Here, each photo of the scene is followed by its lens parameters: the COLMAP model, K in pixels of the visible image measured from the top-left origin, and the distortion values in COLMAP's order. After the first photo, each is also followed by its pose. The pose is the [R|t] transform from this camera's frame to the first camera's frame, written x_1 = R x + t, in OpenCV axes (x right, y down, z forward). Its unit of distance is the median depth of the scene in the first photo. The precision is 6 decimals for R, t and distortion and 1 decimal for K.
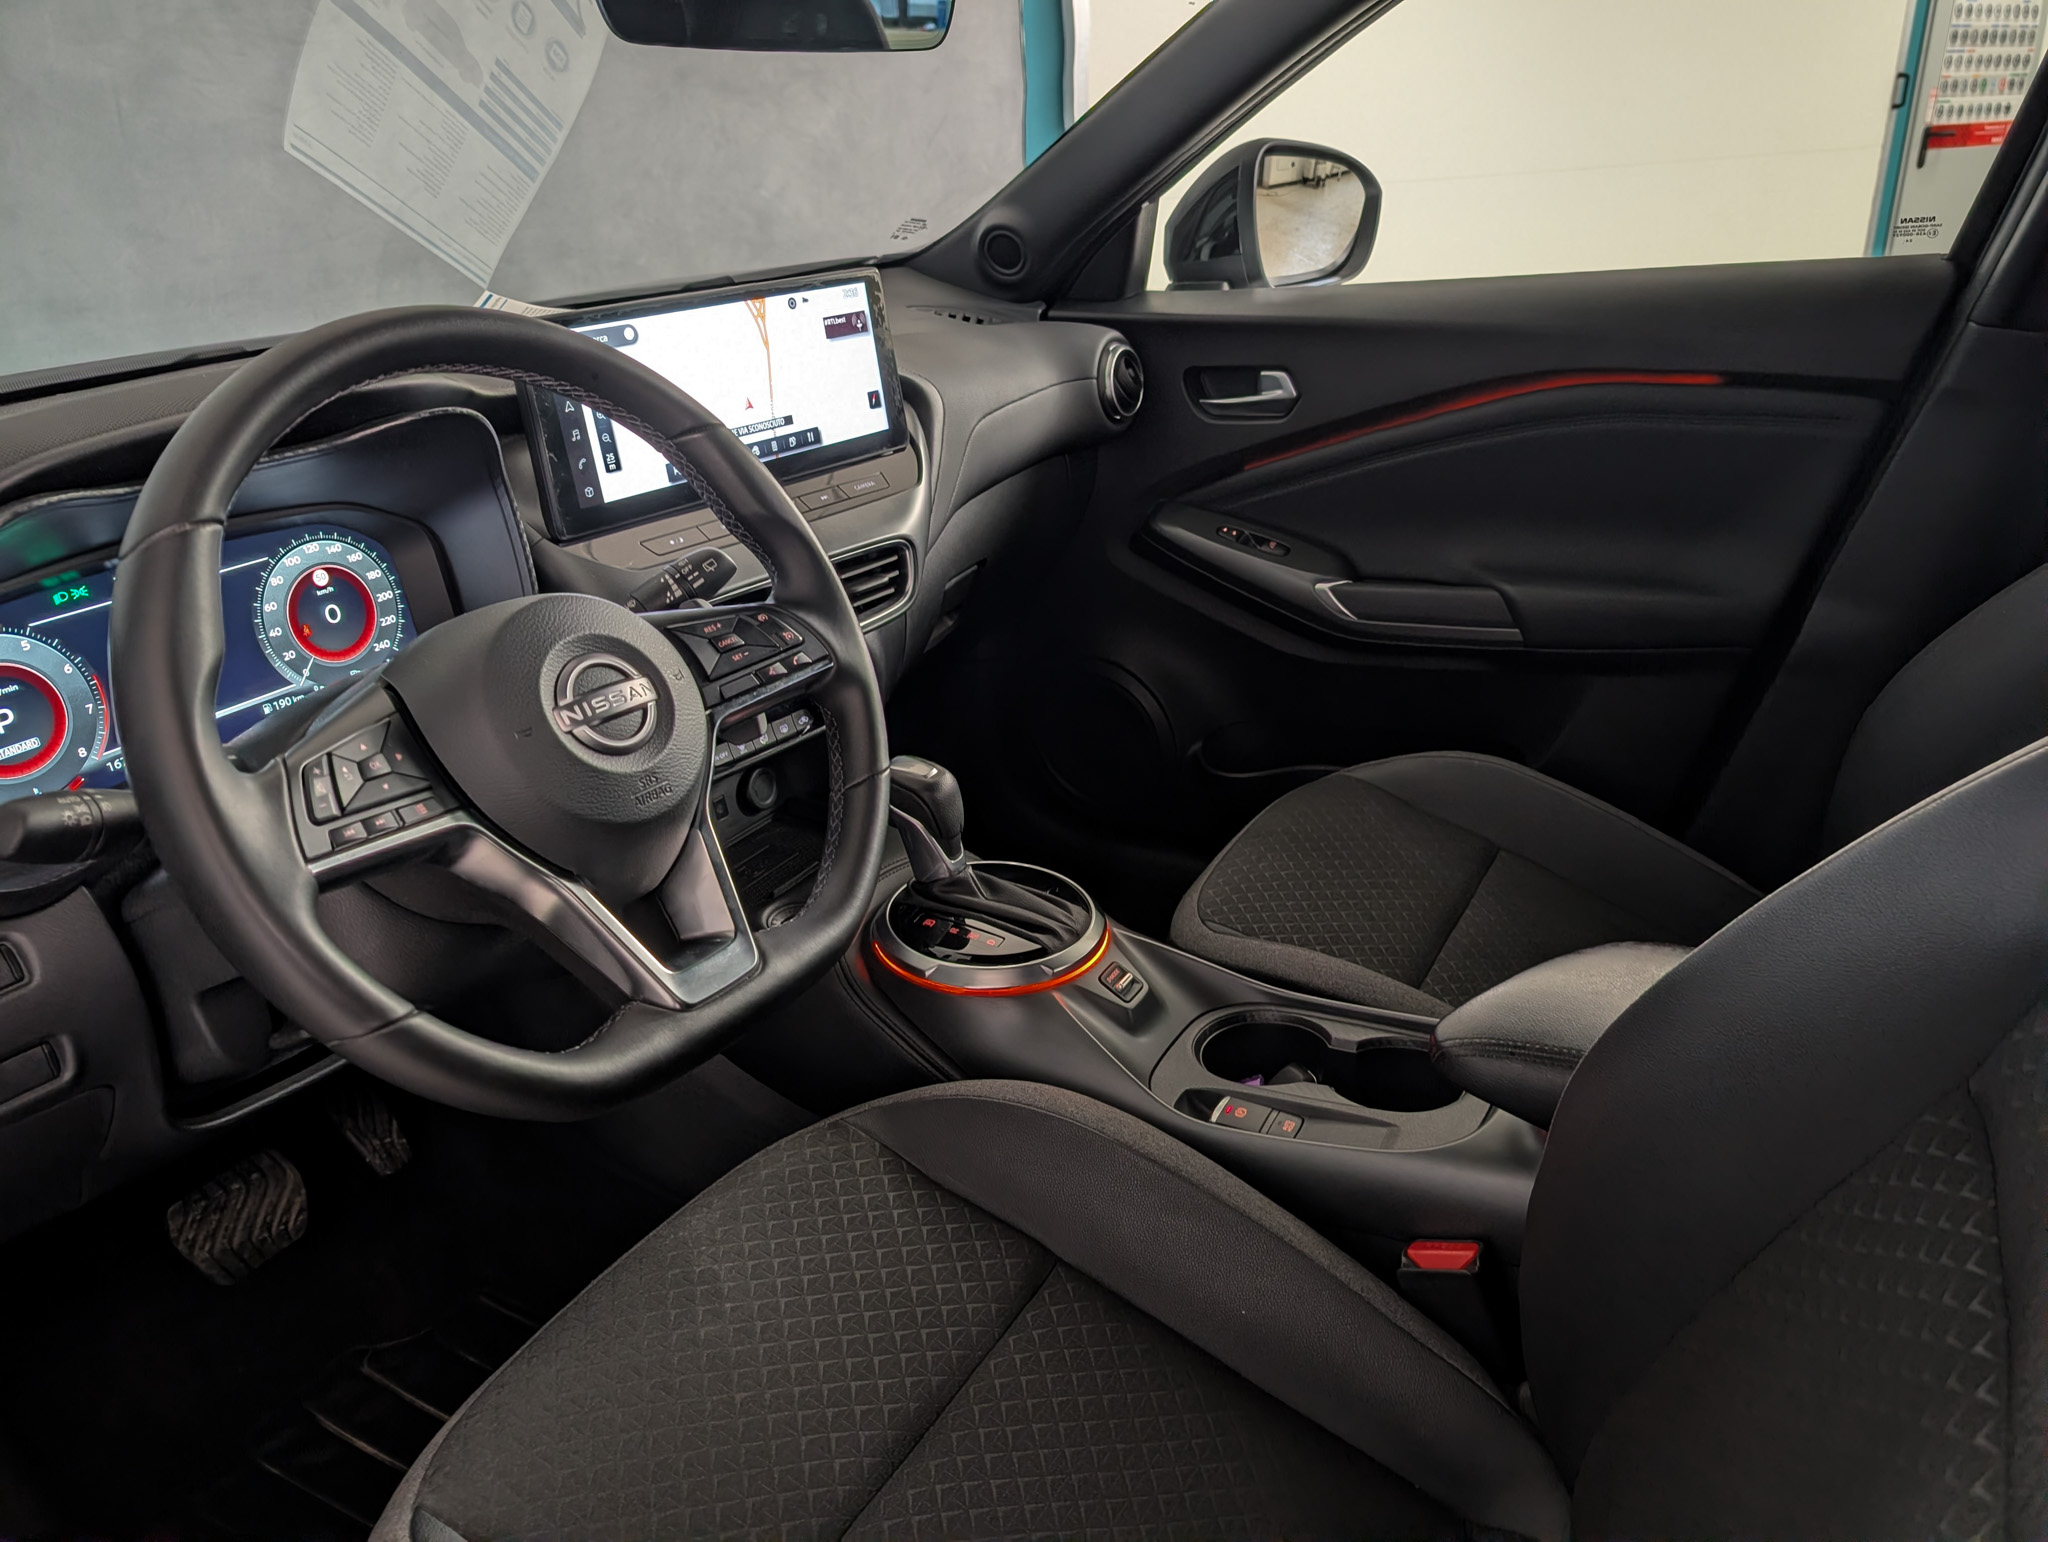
lens RADIAL K [[1474.4, 0, 1024.0], [0, 1474.4, 771.0], [0, 0, 1]] dist [0.049586, -0.086607]
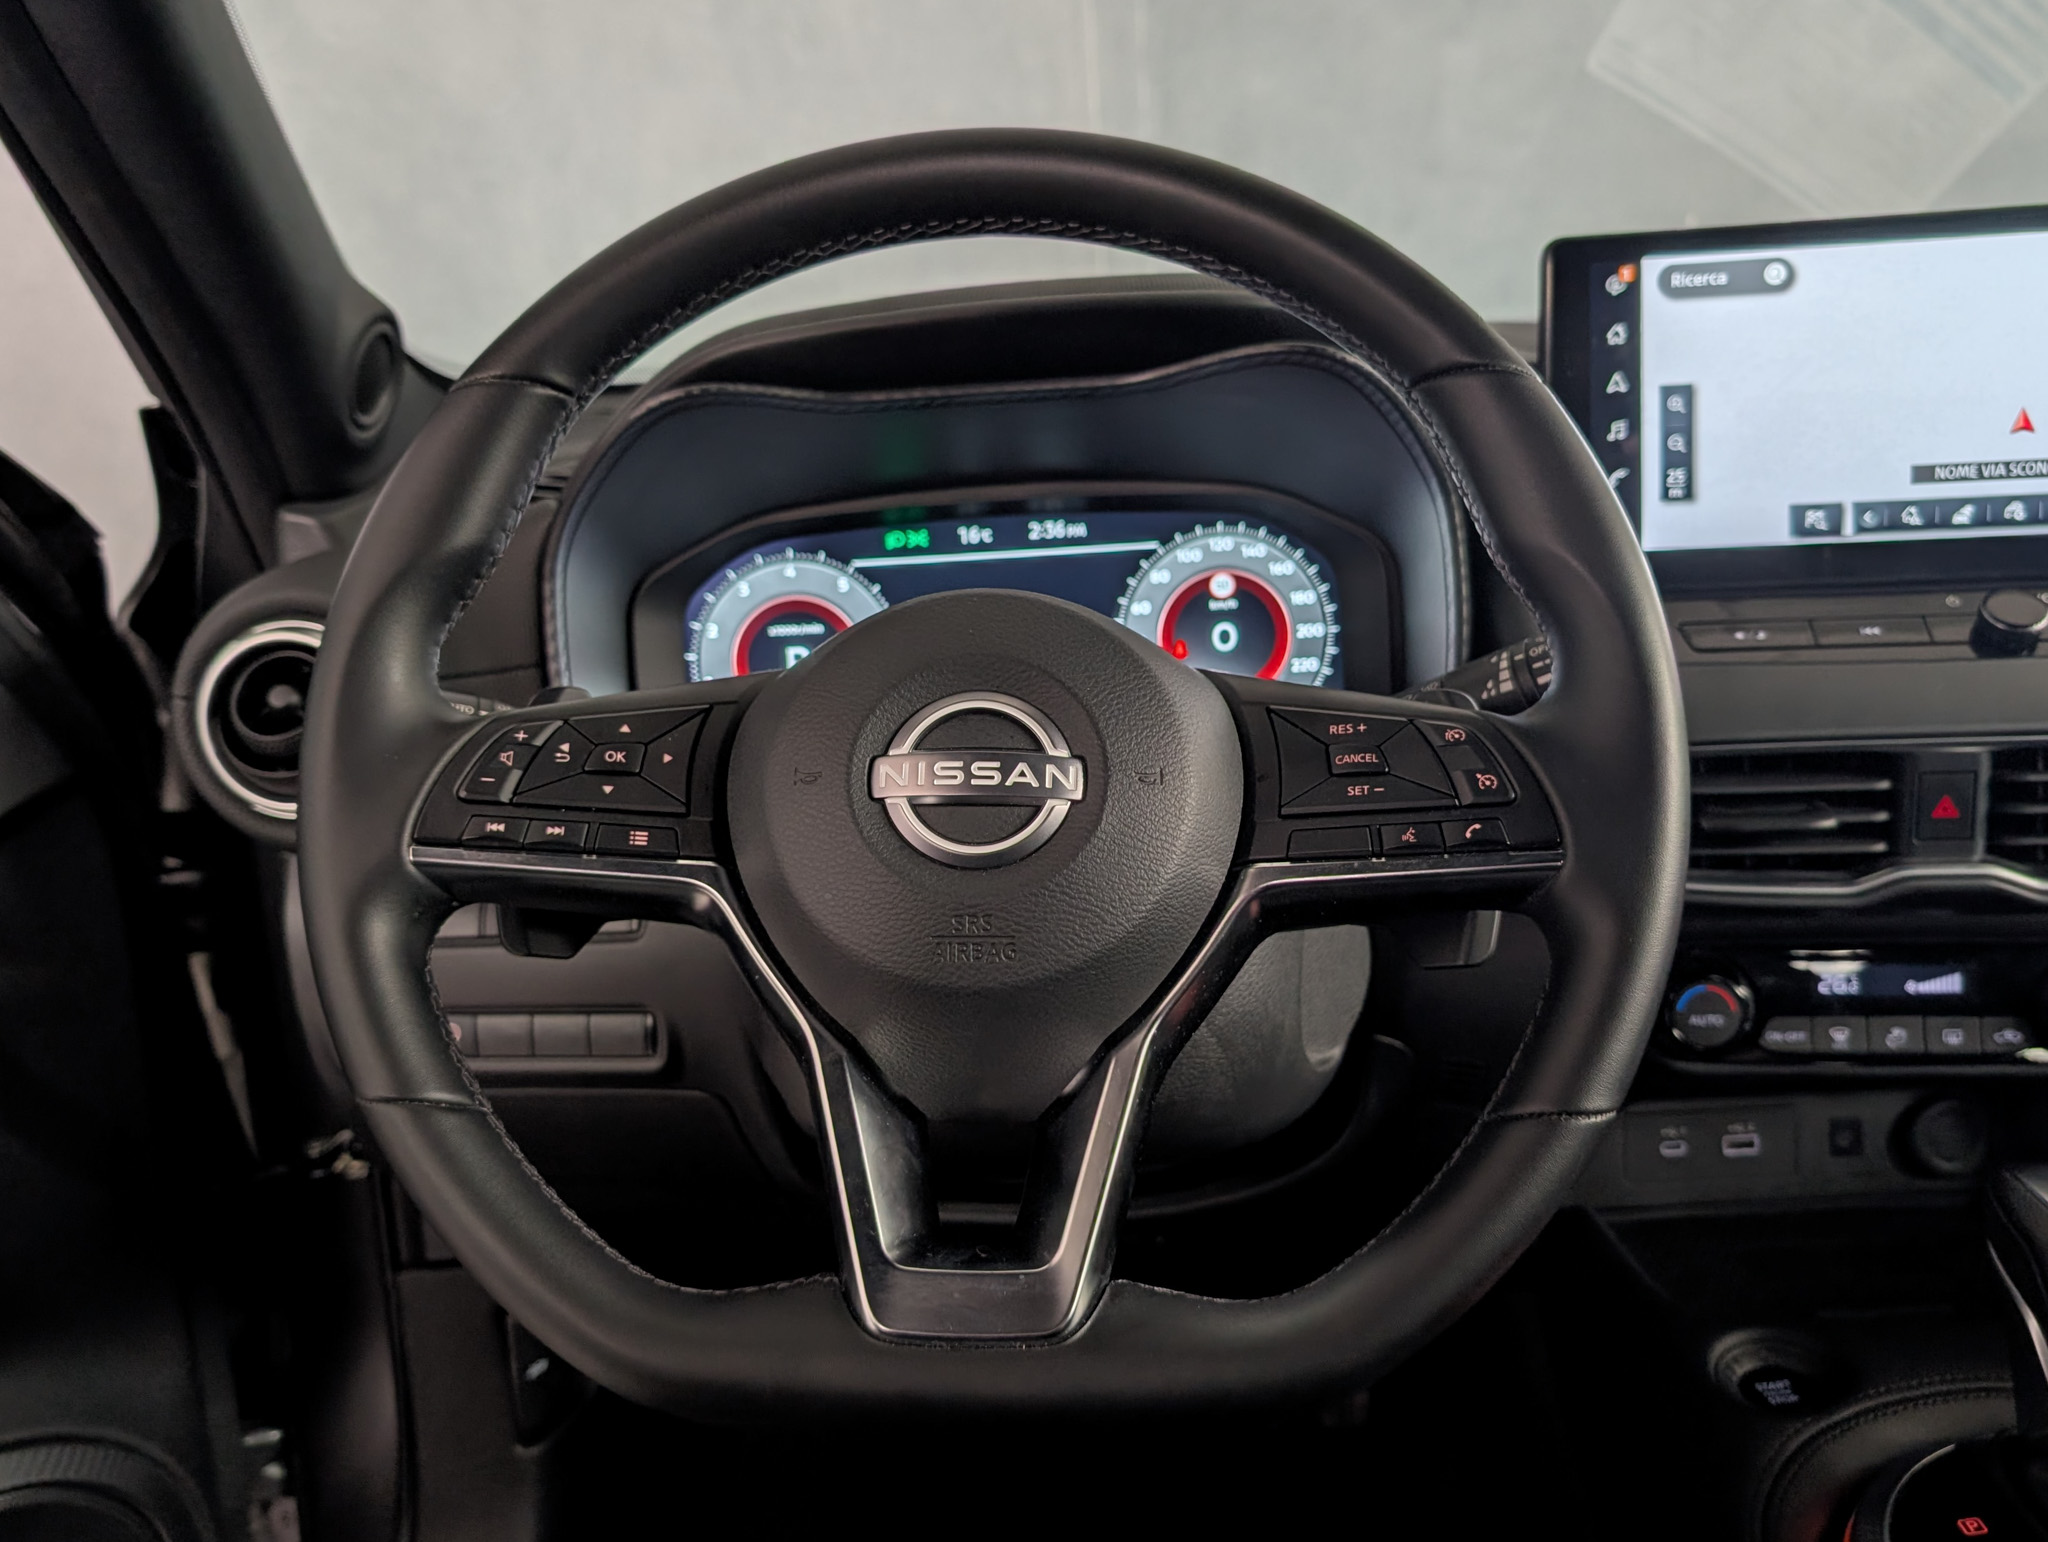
lens RADIAL K [[1707.7, 0, 1074.6], [0, 1707.7, 746.6], [0, 0, 1]] dist [0.000896, 0.002376]
pose [[0.517694, 0.219112, -0.827032, 0.195958], [-0.311891, 0.948463, 0.056051, -0.079796], [0.796691, 0.228927, 0.559353, 0.493698]]
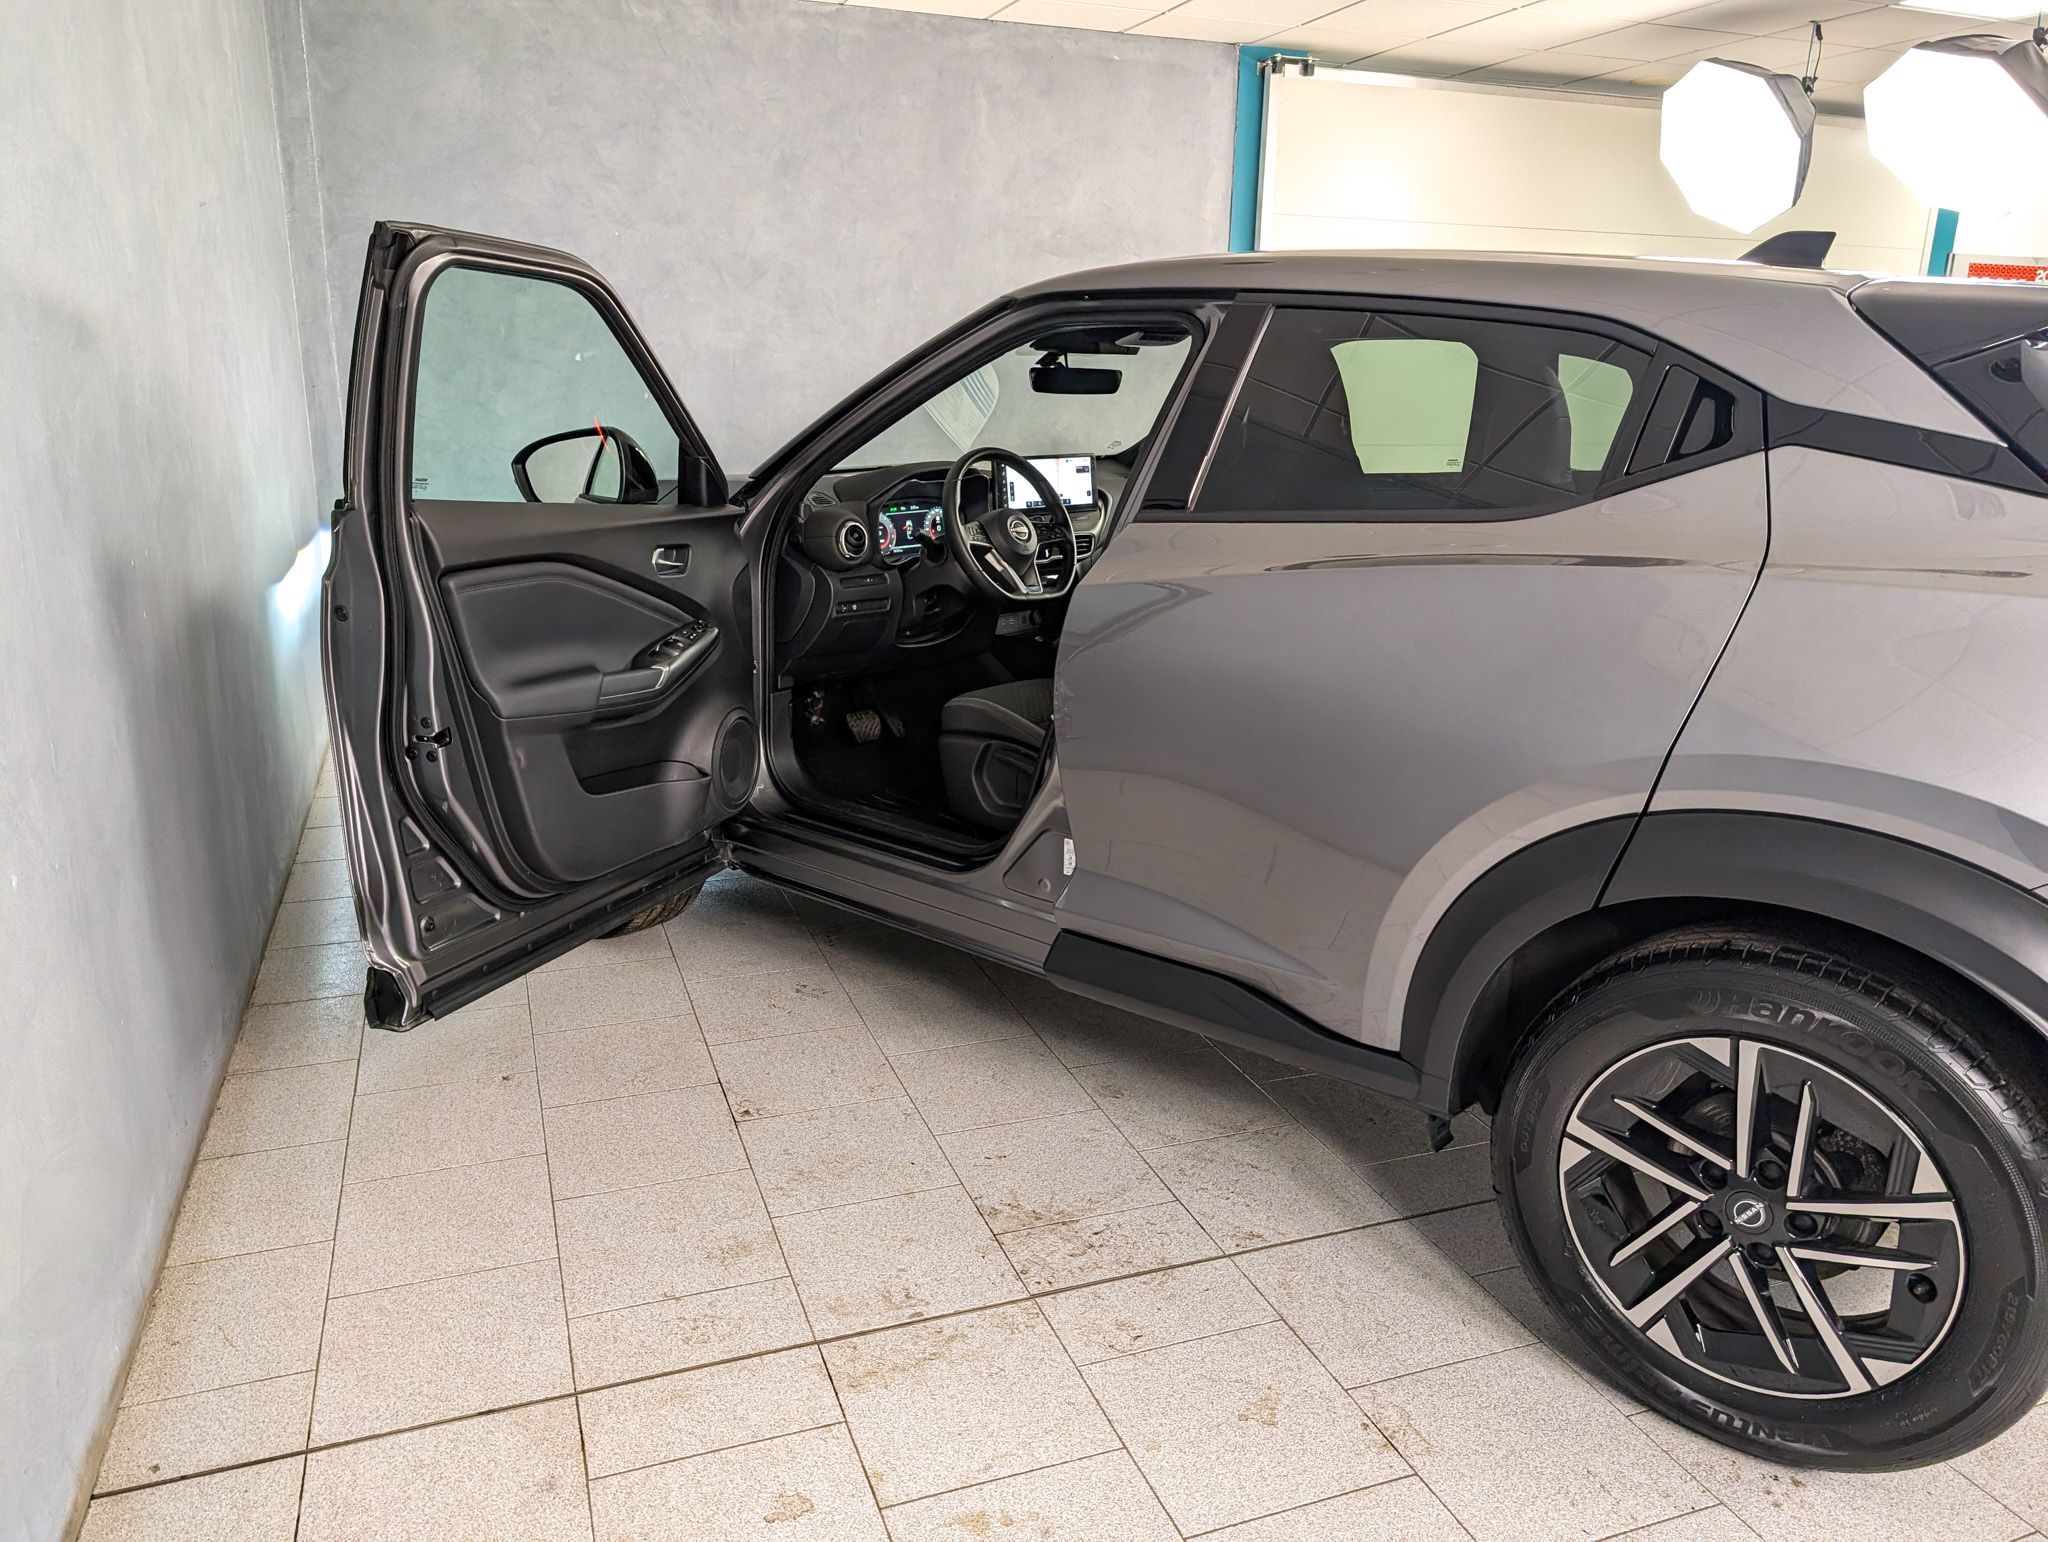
lens RADIAL K [[1451.2, 0, 1018.1], [0, 1451.2, 822.1], [0, 0, 1]] dist [-0.000526, 0.001412]
pose [[0.981267, 0.104893, -0.161594, 0.421909], [-0.121920, 0.987559, -0.099312, 0.997626], [0.149167, 0.117153, 0.981847, -2.576926]]
